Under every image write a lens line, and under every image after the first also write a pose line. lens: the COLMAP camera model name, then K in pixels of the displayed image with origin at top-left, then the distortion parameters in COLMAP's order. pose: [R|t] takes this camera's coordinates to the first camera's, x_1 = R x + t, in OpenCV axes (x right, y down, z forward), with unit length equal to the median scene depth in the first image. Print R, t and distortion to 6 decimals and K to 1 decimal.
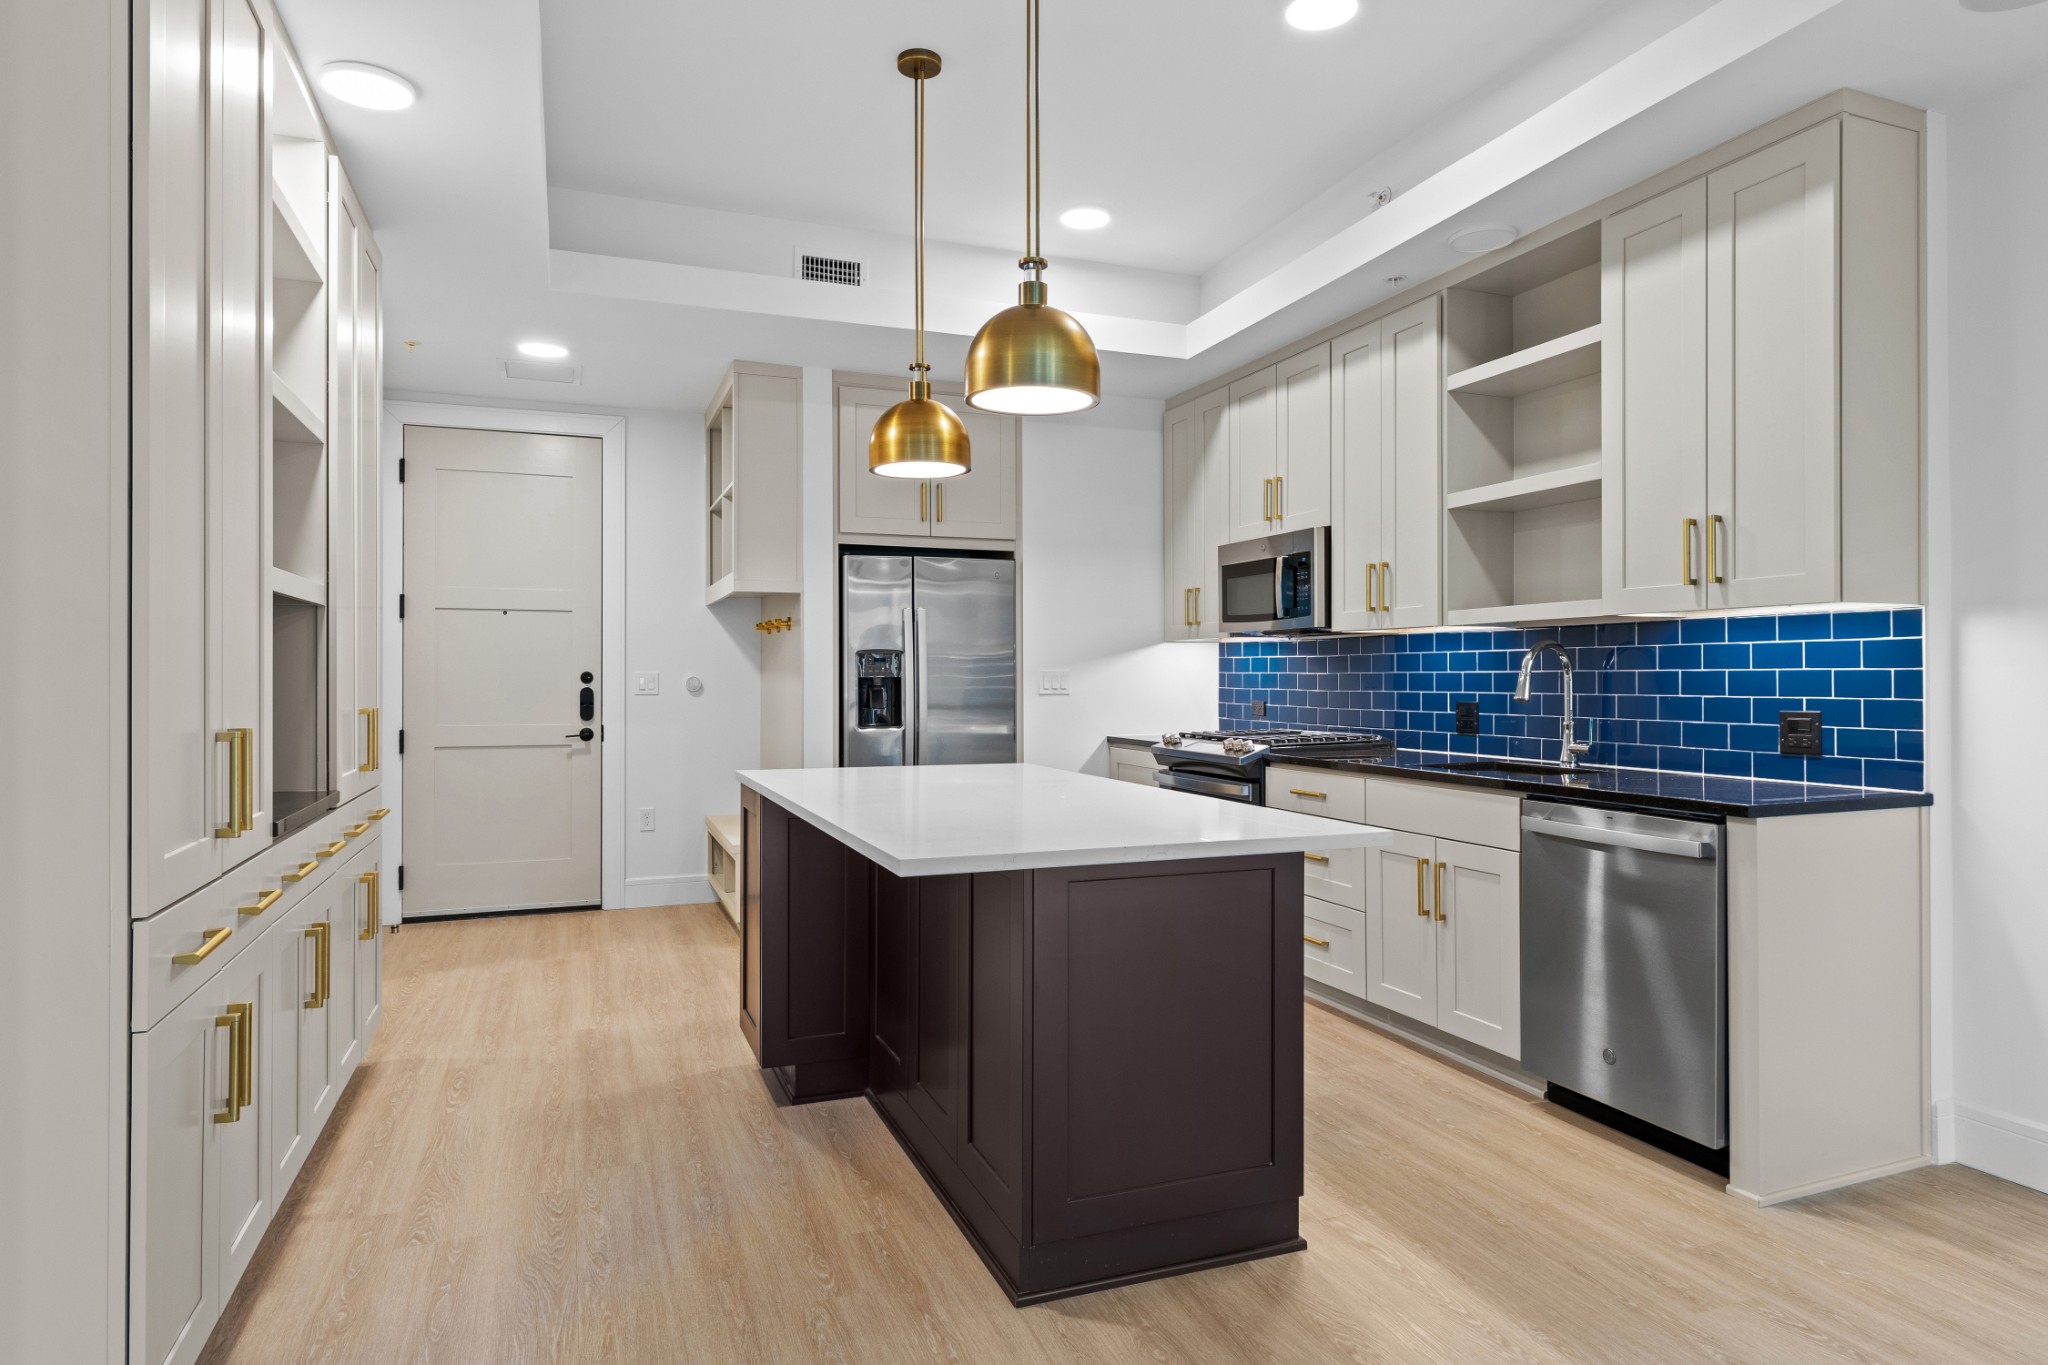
lens RADIAL K [[1188.2, 0, 1024.0], [0, 1188.2, 682.5], [0, 0, 1]] dist [0.006388, 0.000203]
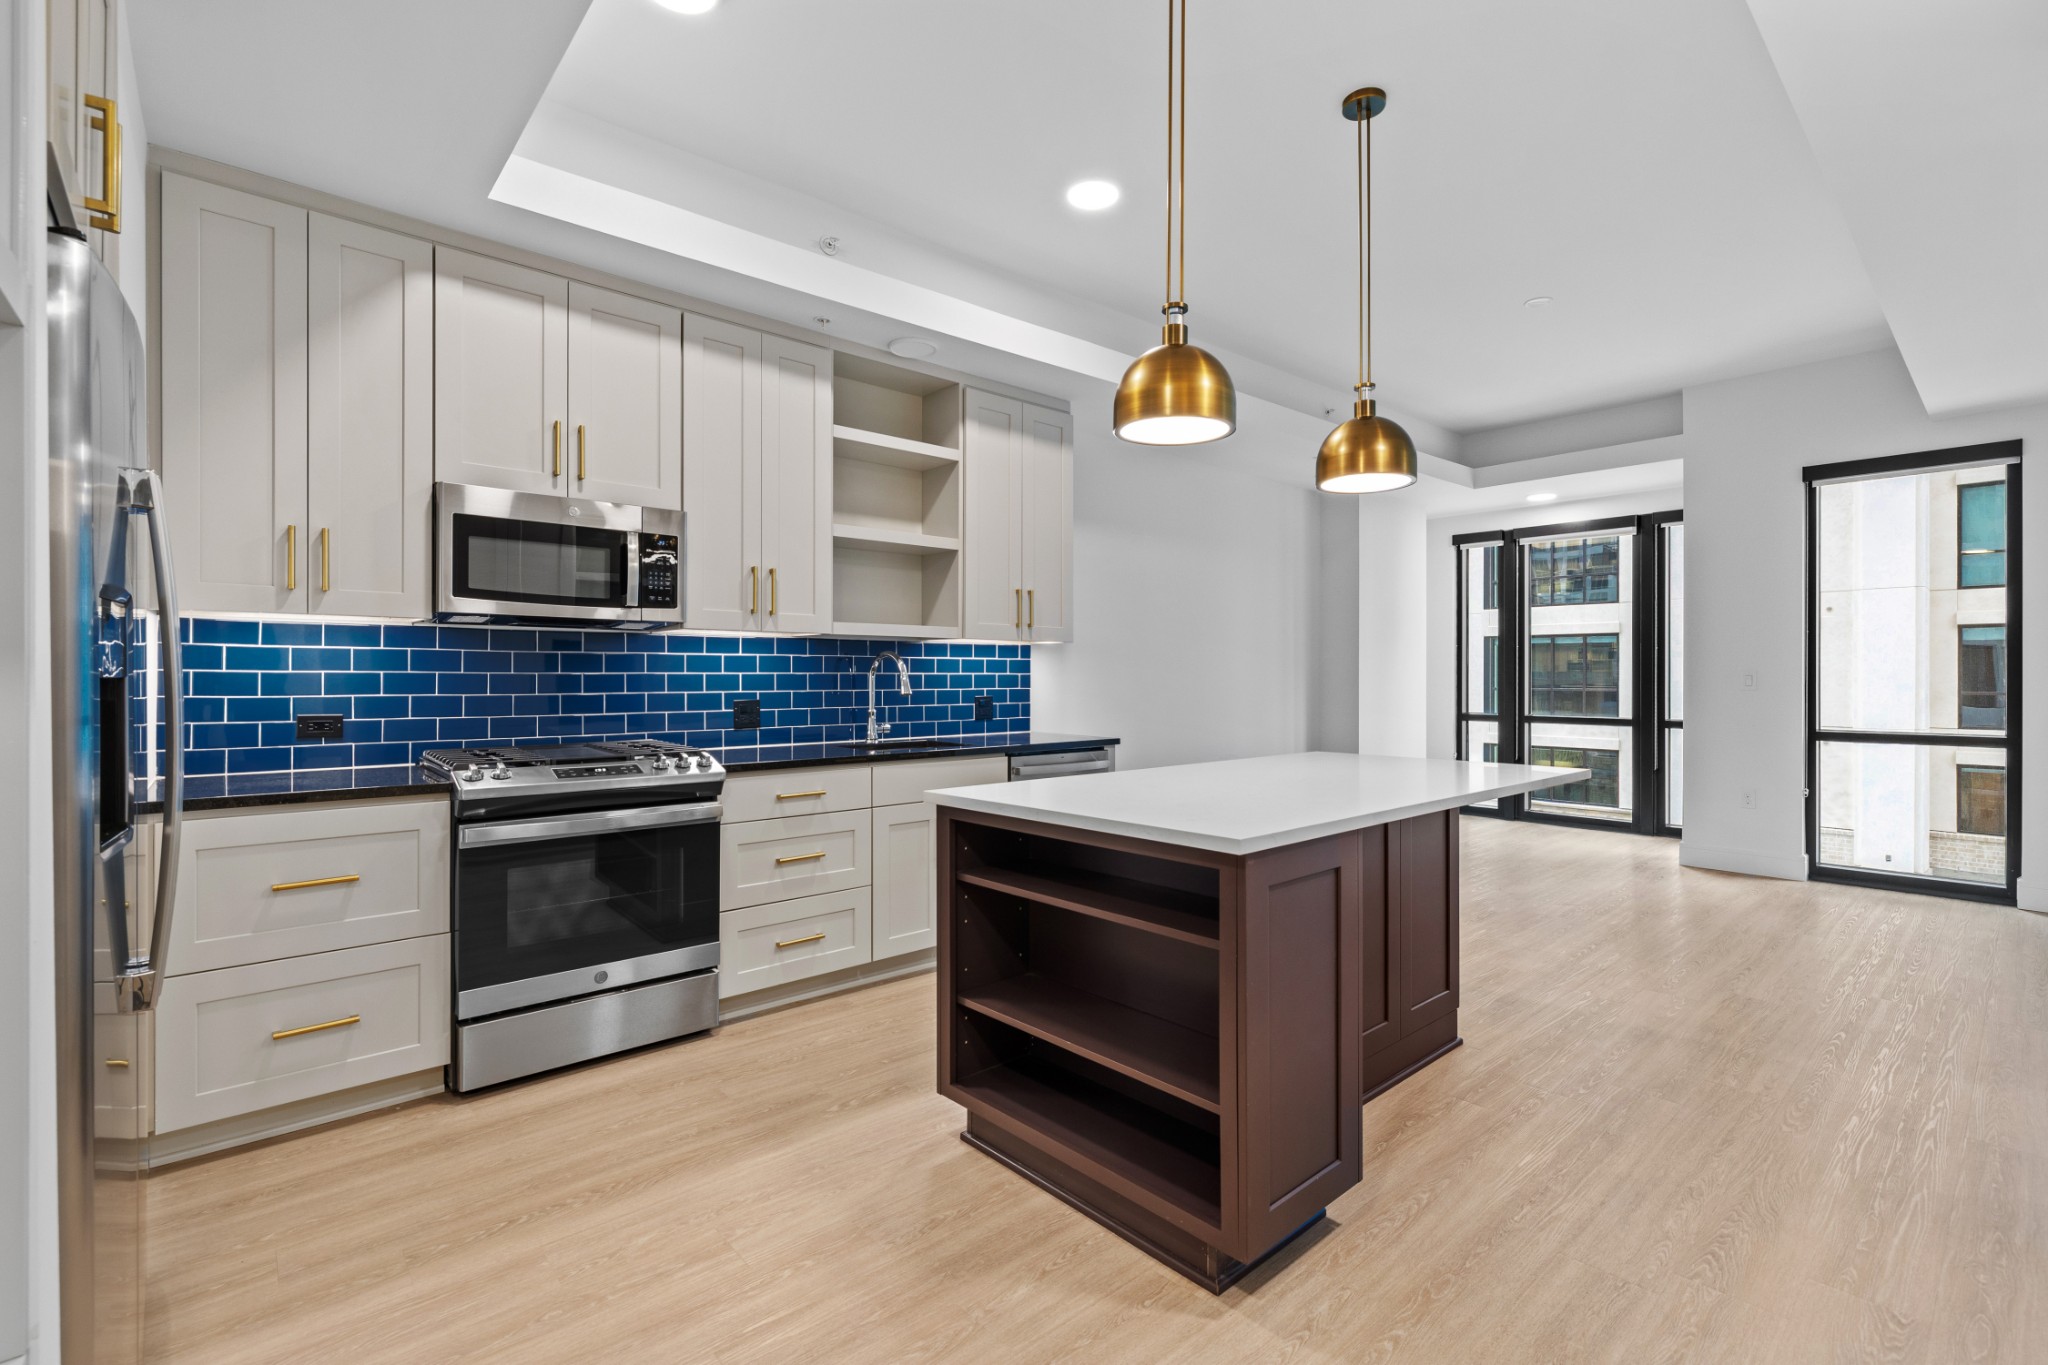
lens RADIAL K [[920.3, 0, 1024.0], [0, 920.3, 682.5], [0, 0, 1]] dist [-0.002221, -0.000817]
pose [[-0.354351, -0.000848, 0.935112, -0.663726], [0.007668, 0.999963, 0.003813, -0.001987], [-0.935081, 0.008522, -0.354332, 1.338676]]
